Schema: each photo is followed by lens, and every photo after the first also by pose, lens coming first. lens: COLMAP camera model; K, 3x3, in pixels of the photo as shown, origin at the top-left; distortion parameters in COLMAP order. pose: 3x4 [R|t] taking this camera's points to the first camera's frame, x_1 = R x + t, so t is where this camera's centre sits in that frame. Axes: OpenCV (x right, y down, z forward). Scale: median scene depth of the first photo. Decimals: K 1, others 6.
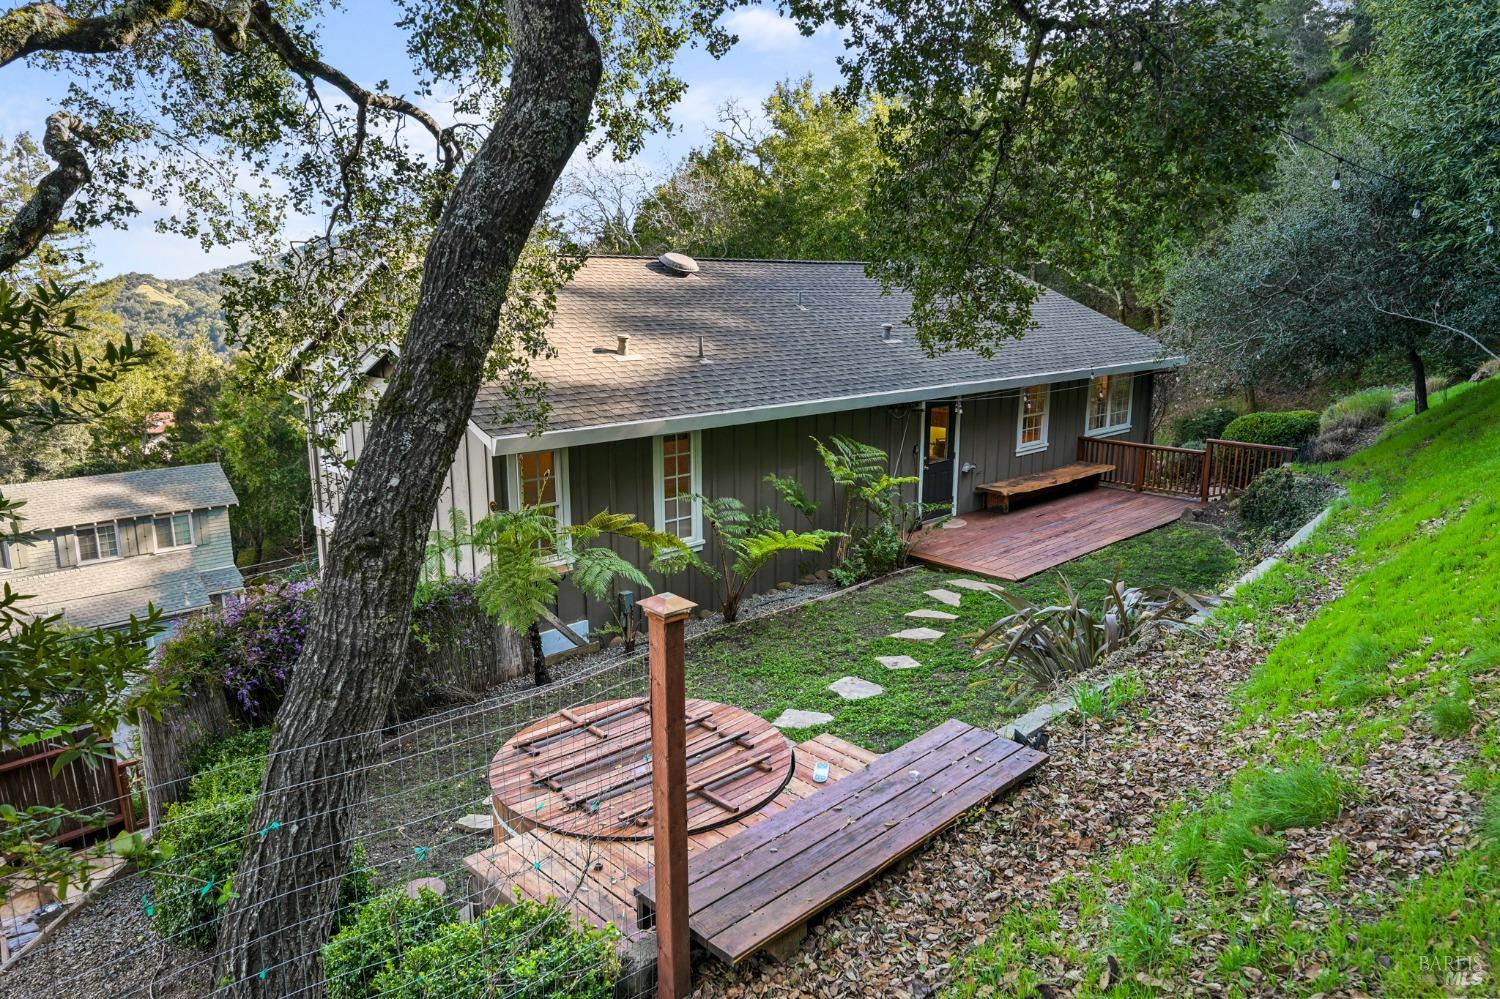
lens RADIAL K [[1004.8, 0, 755.7], [0, 1004.8, 497.7], [0, 0, 1]] dist [-0.009618, -0.001696]
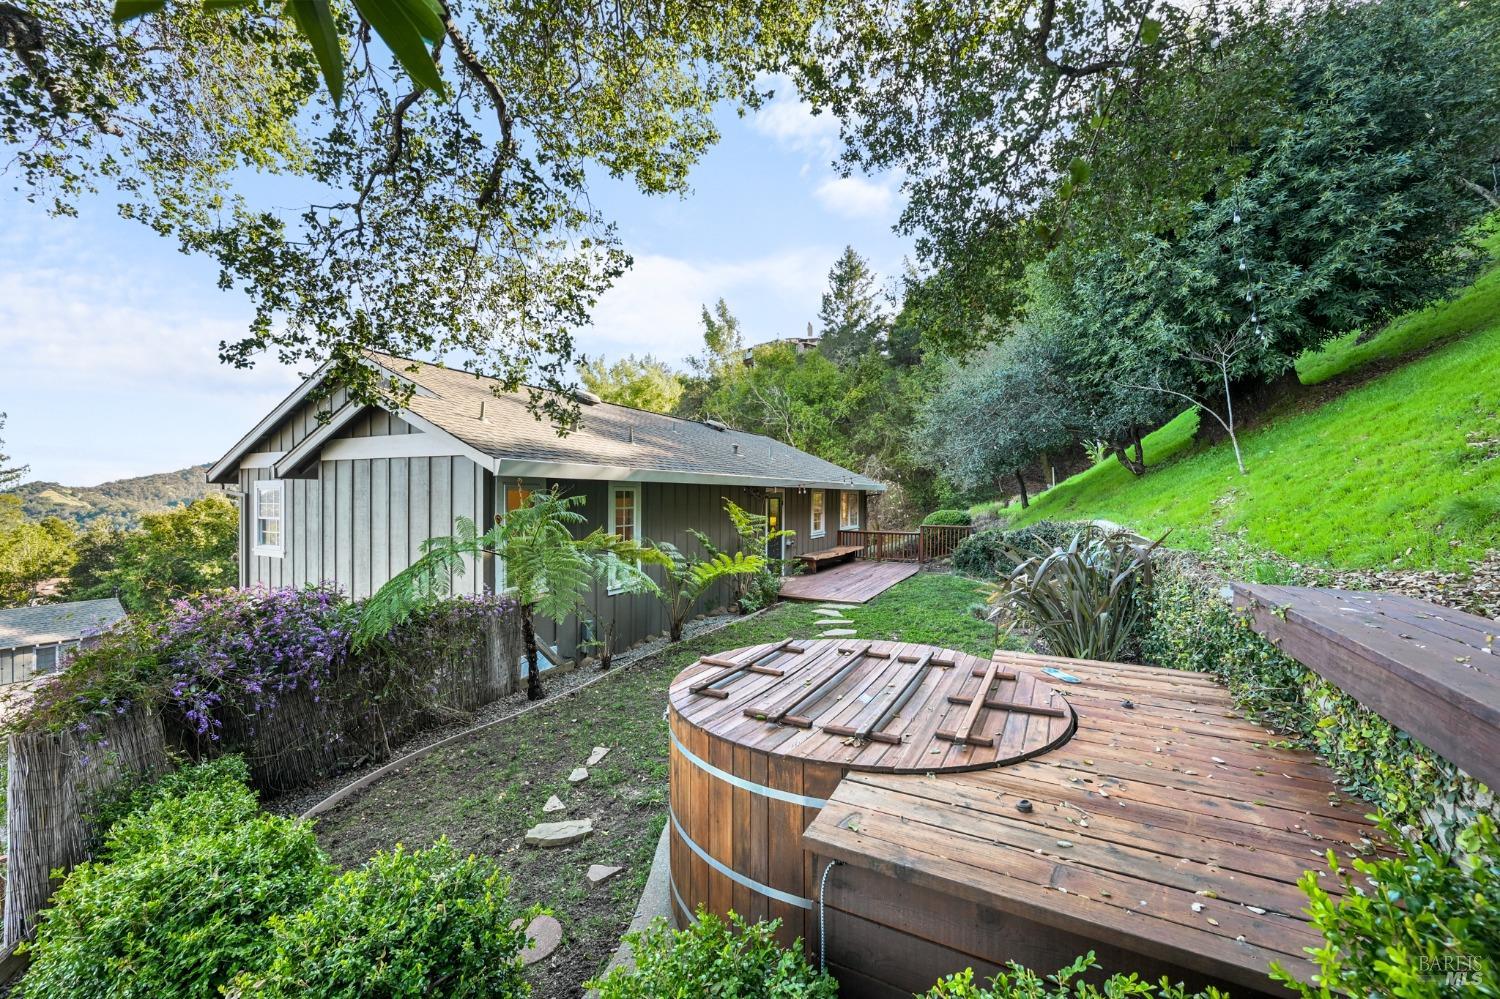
lens RADIAL K [[598.2, 0, 753.9], [0, 598.2, 501.2], [0, 0, 1]] dist [-0.002381, -0.000193]
pose [[0.945988, 0.002107, 0.324196, -0.185921], [0.061211, 0.980833, -0.184986, 0.106244], [-0.318372, 0.194839, 0.927727, 0.296577]]
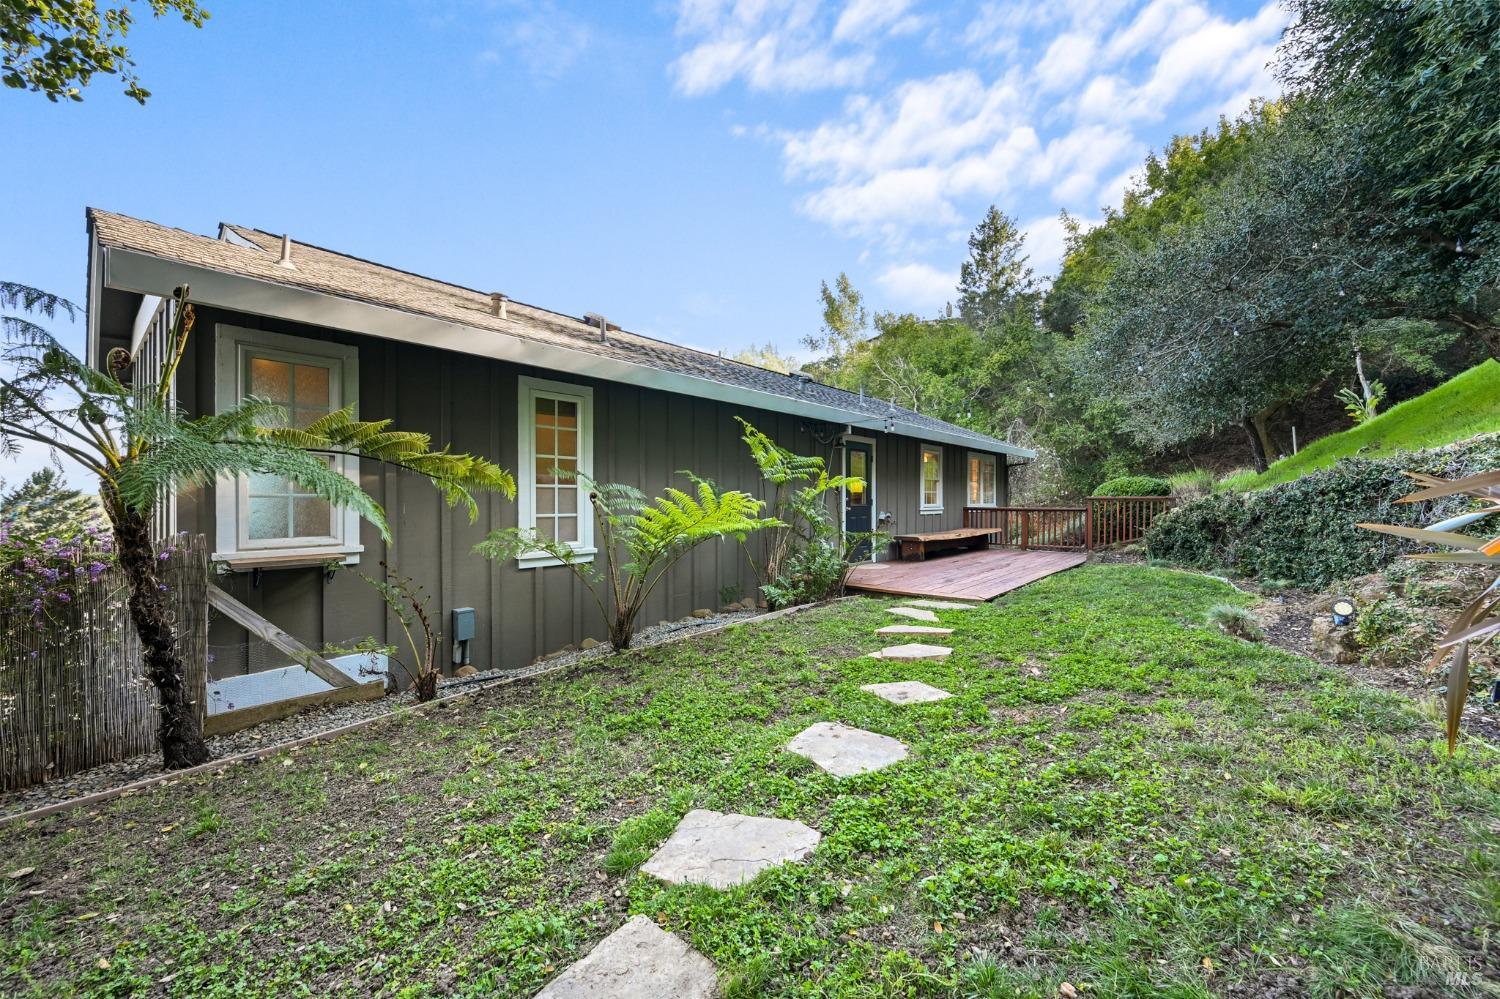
lens RADIAL K [[598.2, 0, 750.2], [0, 598.2, 501.3], [0, 0, 1]] dist [-0.002381, -0.000193]
pose [[0.995791, -0.002456, 0.091620, 0.027675], [0.021025, 0.979103, -0.202273, 0.117541], [-0.089209, 0.203348, 0.975034, 0.626347]]
